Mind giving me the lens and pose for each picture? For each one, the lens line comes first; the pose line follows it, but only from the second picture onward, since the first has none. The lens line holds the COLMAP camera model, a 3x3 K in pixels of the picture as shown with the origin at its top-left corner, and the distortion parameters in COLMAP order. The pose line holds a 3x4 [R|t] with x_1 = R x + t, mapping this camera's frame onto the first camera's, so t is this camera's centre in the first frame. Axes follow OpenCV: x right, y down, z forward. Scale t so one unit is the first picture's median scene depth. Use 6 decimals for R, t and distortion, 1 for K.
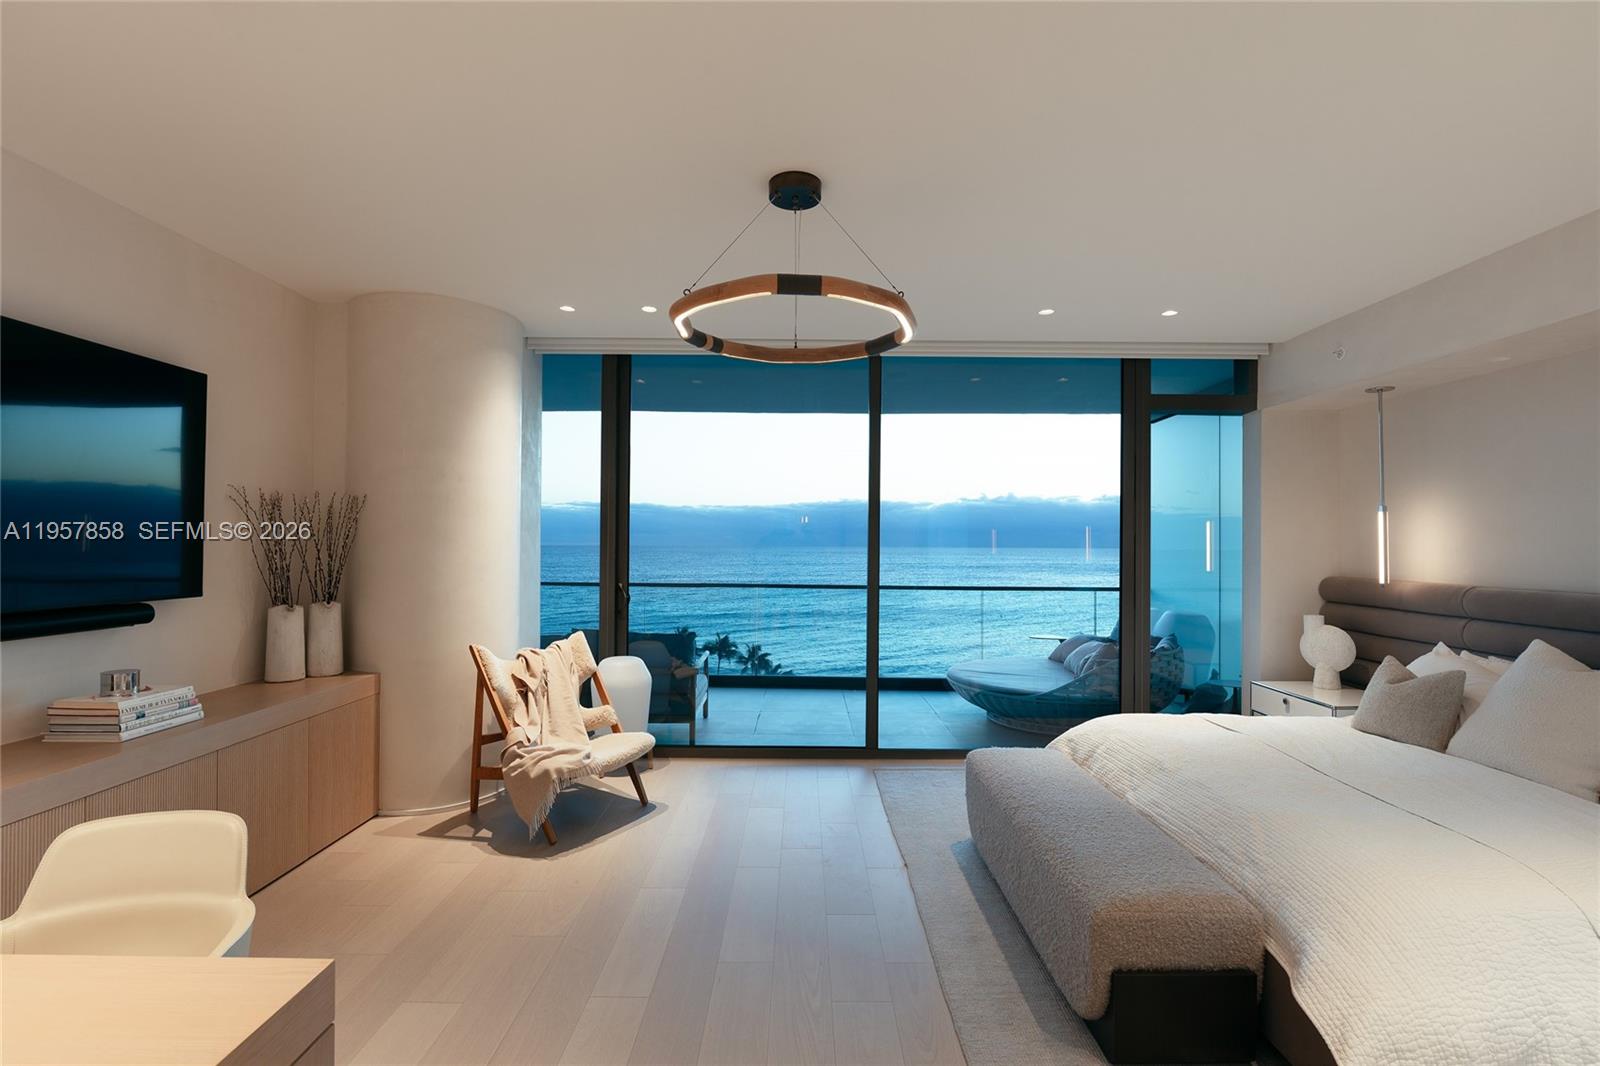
lens RADIAL K [[727.8, 0, 802.3], [0, 727.8, 537.5], [0, 0, 1]] dist [-0.000064, 0.000689]
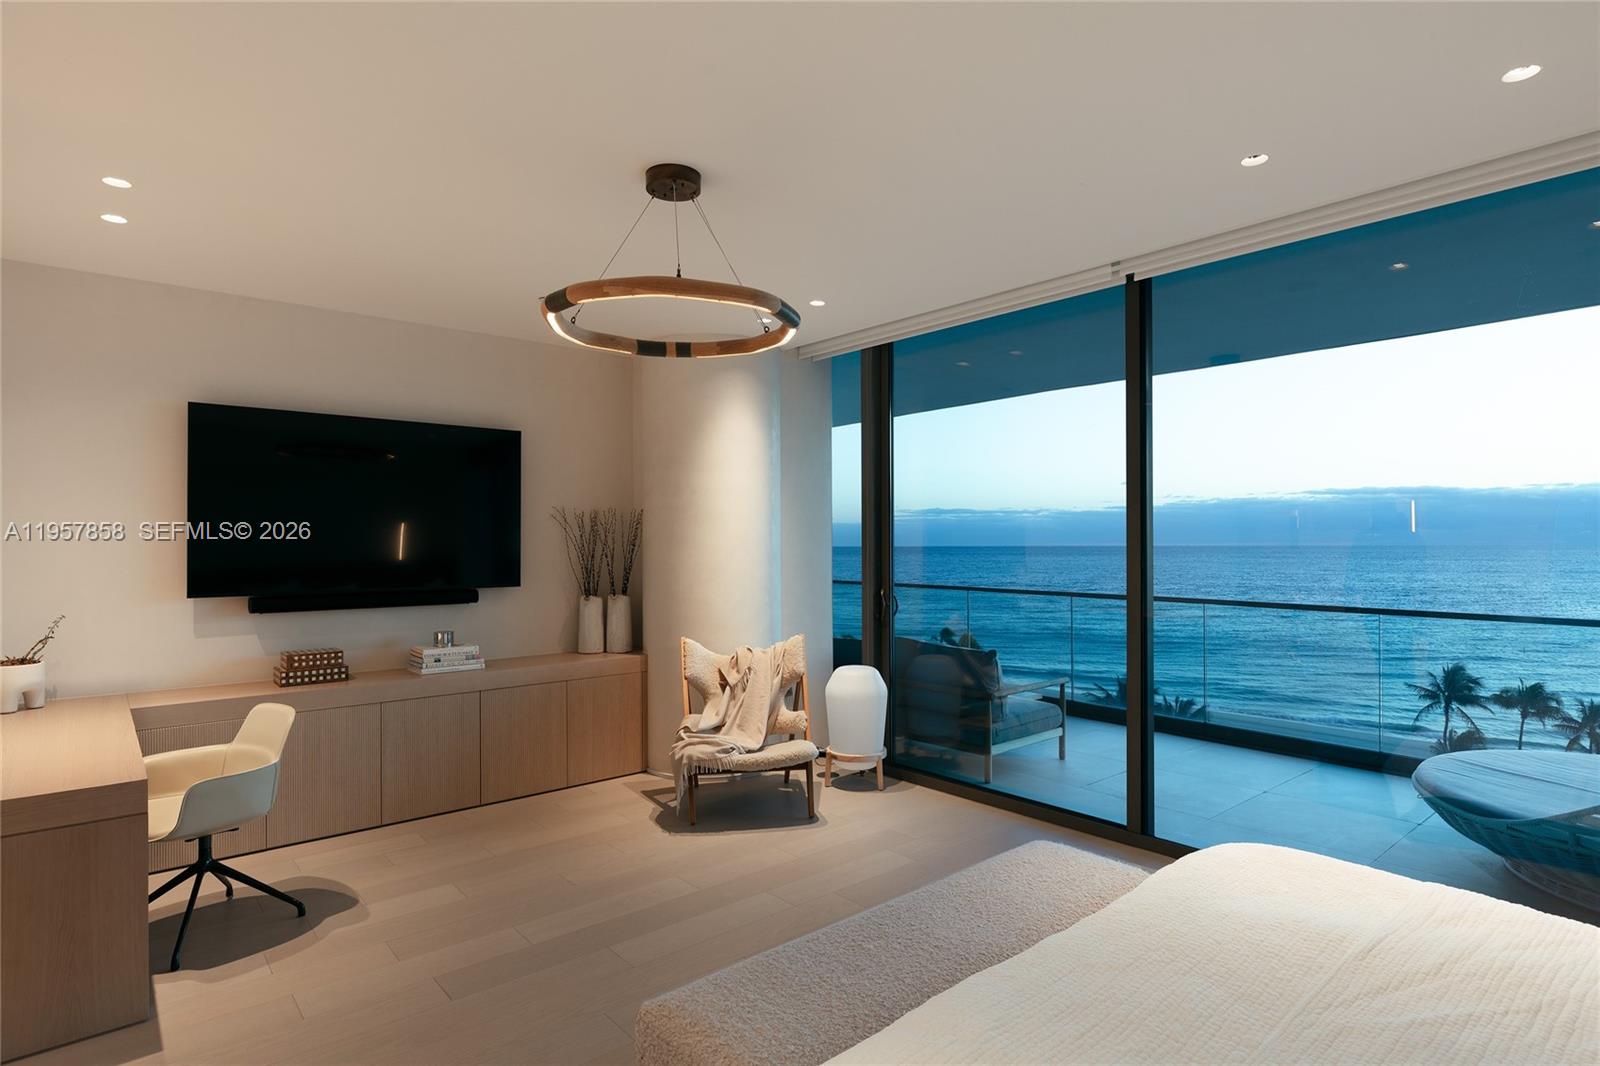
lens RADIAL K [[862.0, 0, 800.0], [0, 862.0, 530.3], [0, 0, 1]] dist [0.006085, 0.000711]
pose [[0.656928, -0.014712, -0.753810, 0.687625], [0.013305, 0.999880, -0.007919, -0.007227], [0.753836, -0.004827, 0.657045, 0.251276]]
